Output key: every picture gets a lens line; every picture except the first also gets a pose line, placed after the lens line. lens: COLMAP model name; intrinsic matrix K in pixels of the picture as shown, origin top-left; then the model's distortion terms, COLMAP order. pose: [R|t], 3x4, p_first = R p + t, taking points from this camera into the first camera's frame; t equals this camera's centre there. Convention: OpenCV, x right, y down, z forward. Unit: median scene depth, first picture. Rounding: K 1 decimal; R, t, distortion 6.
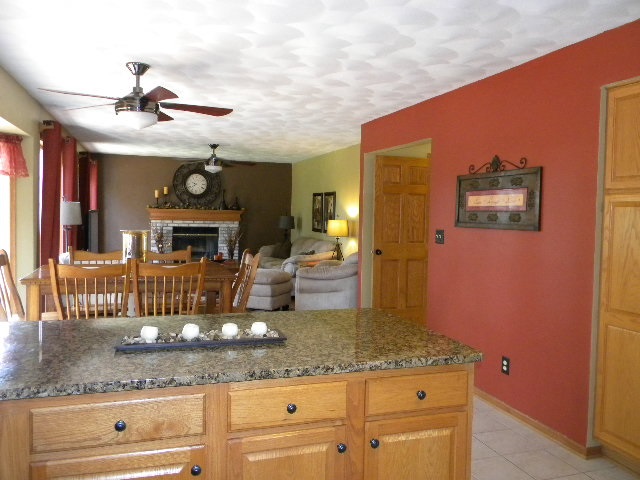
lens RADIAL K [[524.9, 0, 315.9], [0, 524.9, 234.0], [0, 0, 1]] dist [0.030341, -0.061859]
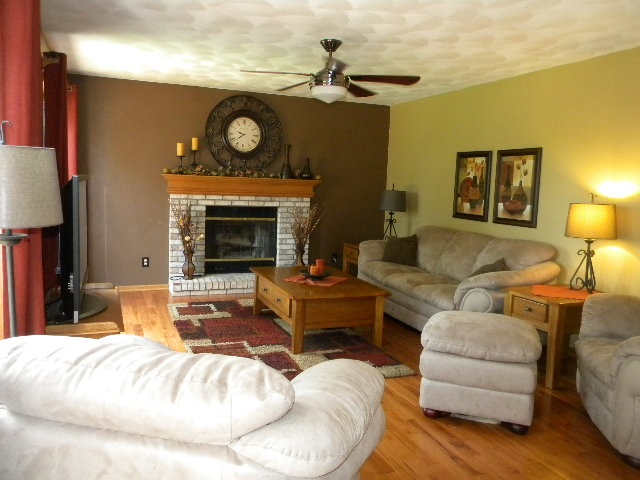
lens RADIAL K [[524.9, 0, 315.9], [0, 524.9, 234.0], [0, 0, 1]] dist [0.030341, -0.061859]
pose [[0.997960, 0.010198, 0.063021, -0.185339], [-0.013739, 0.998335, 0.056019, -0.016872], [-0.062345, -0.056771, 0.996439, 0.398857]]
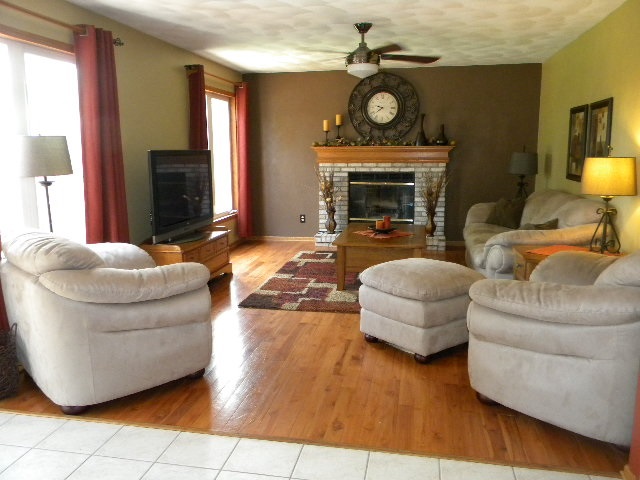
lens RADIAL K [[524.9, 0, 315.9], [0, 524.9, 234.0], [0, 0, 1]] dist [0.030341, -0.061859]
pose [[0.871942, 0.051698, -0.486871, 0.034346], [0.002133, 0.993999, 0.109367, -0.008629], [0.489604, -0.096400, 0.866600, 0.367718]]
